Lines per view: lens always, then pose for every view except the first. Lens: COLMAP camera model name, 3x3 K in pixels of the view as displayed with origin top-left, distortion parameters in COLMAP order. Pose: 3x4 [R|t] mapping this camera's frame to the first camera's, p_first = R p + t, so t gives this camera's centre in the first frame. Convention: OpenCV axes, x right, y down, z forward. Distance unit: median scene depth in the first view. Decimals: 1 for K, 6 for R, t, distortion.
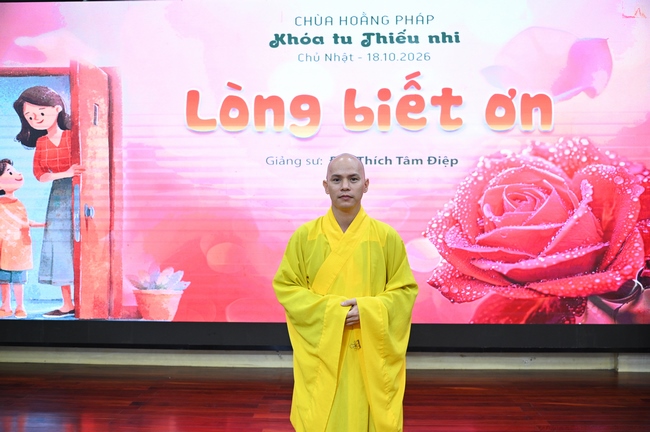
lens RADIAL K [[634.1, 0, 321.3], [0, 634.1, 216.7], [0, 0, 1]] dist [-0.019713, 0.000000]
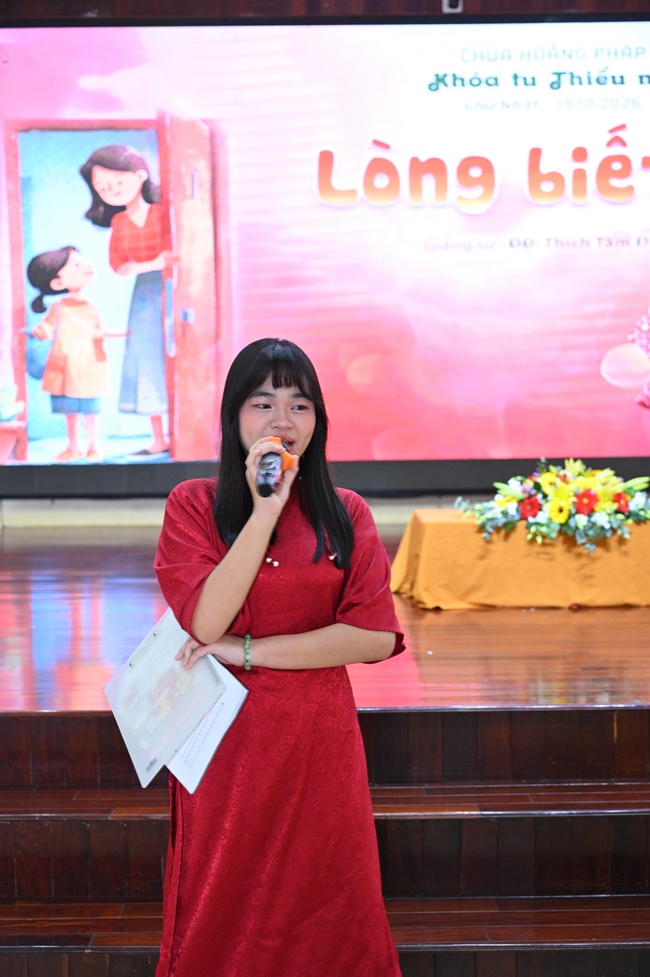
lens RADIAL K [[1437.3, 0, 324.7], [0, 1437.3, 494.4], [0, 0, 1]] dist [0.018905, 0.000000]
pose [[0.998340, -0.018104, 0.054671, -0.306696], [0.014842, 0.998118, 0.059498, 0.105873], [-0.055645, -0.058588, 0.996730, -0.722568]]
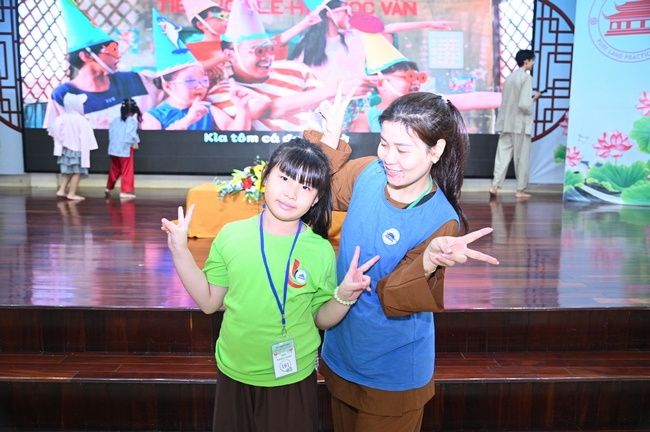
lens RADIAL K [[620.4, 0, 322.8], [0, 620.4, 215.2], [0, 0, 1]] dist [-0.003271, 0.000000]
pose [[0.997911, 0.003445, 0.064516, -0.051371], [-0.011312, 0.992469, 0.121970, 0.120501], [-0.063610, -0.122445, 0.990435, -0.511990]]
